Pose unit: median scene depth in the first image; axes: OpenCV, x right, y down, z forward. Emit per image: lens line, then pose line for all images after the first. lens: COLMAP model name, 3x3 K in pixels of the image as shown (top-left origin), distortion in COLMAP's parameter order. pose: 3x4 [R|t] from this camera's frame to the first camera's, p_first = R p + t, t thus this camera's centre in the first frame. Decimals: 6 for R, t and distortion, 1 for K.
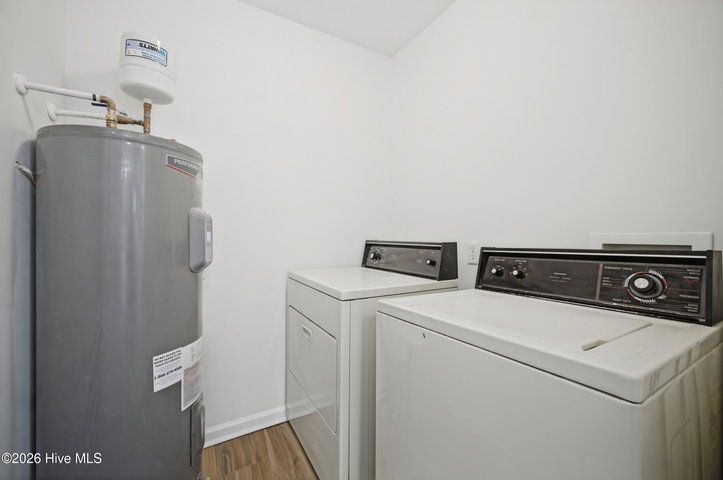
lens RADIAL K [[288.2, 0, 359.2], [0, 288.2, 240.8], [0, 0, 1]] dist [0.000567, -0.000351]
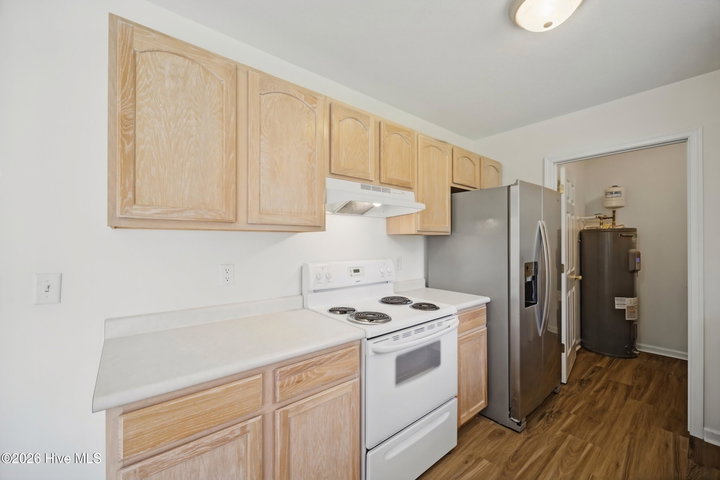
lens RADIAL K [[287.0, 0, 363.8], [0, 287.0, 241.7], [0, 0, 1]] dist [0.000567, -0.000351]
pose [[0.183049, -0.001680, -0.983102, 1.582976], [0.003178, 0.999994, -0.001117, -0.186159], [0.983099, -0.002920, 0.183053, -1.928905]]
